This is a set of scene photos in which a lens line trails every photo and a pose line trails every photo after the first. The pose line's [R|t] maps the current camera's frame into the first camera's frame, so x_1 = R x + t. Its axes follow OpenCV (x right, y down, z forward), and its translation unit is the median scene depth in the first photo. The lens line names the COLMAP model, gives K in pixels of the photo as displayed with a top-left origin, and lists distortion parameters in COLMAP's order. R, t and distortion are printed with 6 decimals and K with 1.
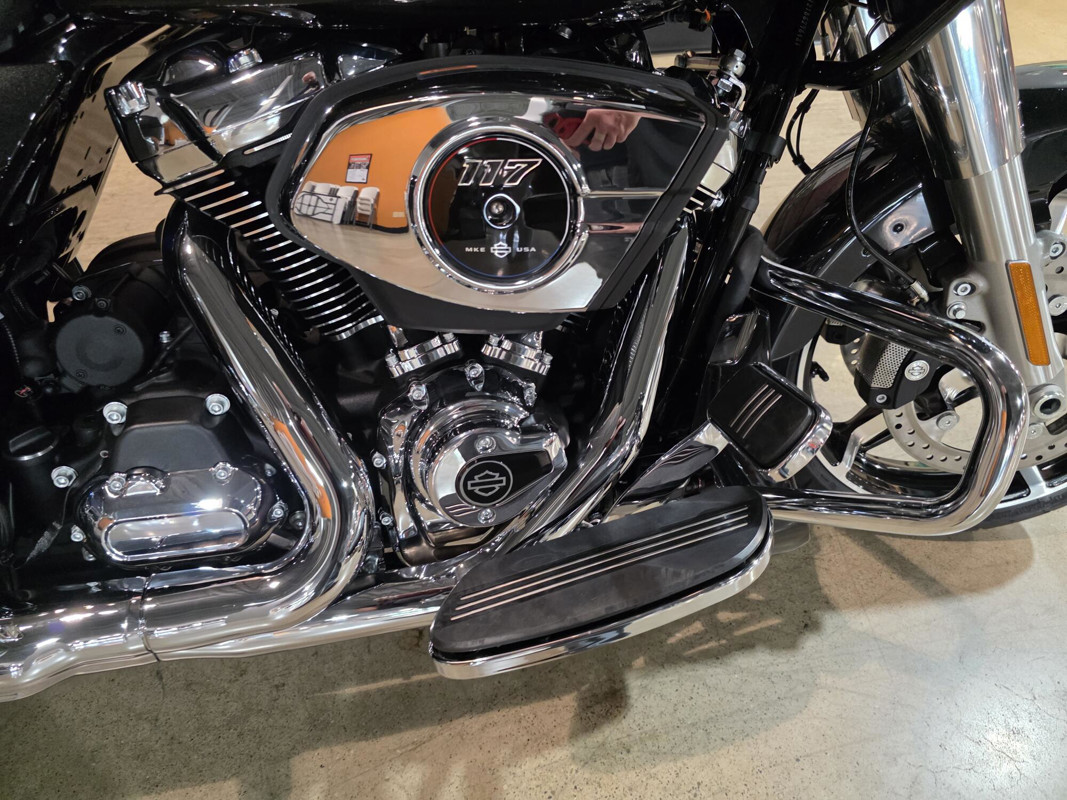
lens RADIAL K [[729.9, 0, 550.9], [0, 729.9, 399.5], [0, 0, 1]] dist [0.063996, -0.058849]
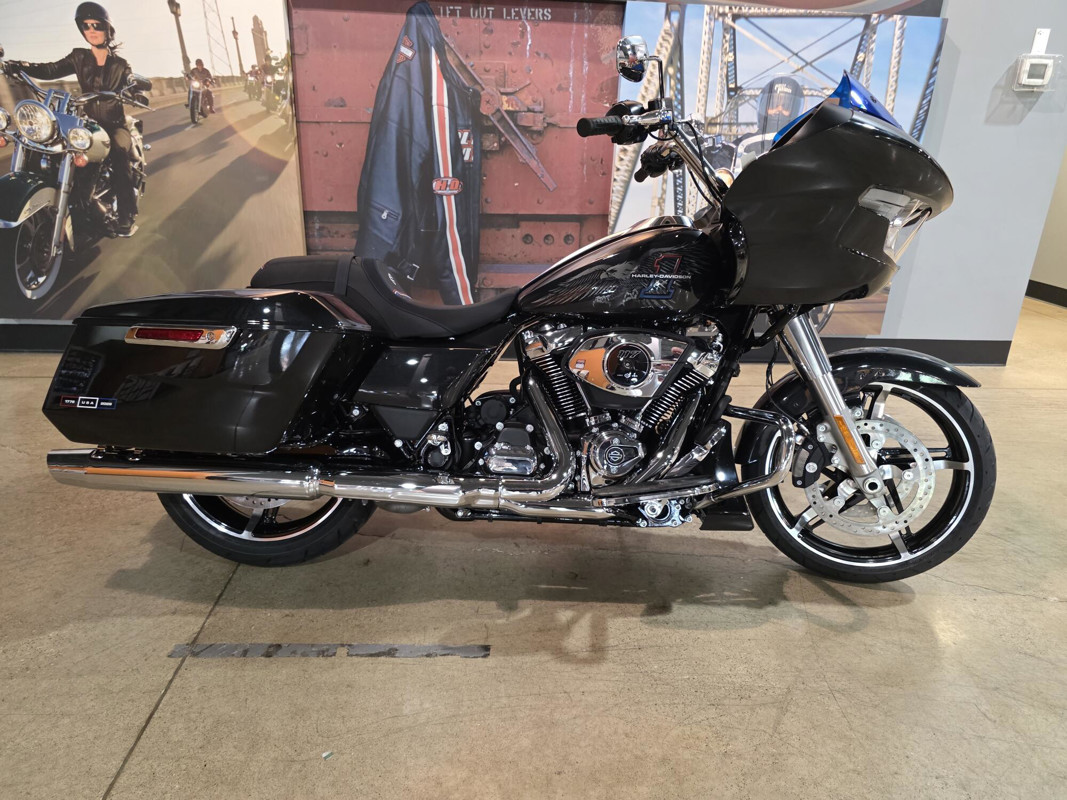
lens RADIAL K [[677.7, 0, 540.6], [0, 677.7, 401.4], [0, 0, 1]] dist [0.054626, -0.042107]
pose [[0.968534, 0.066833, -0.239741, 0.181666], [-0.154814, 0.916010, -0.370078, 0.680173], [0.194872, 0.395549, 0.897533, -1.118243]]
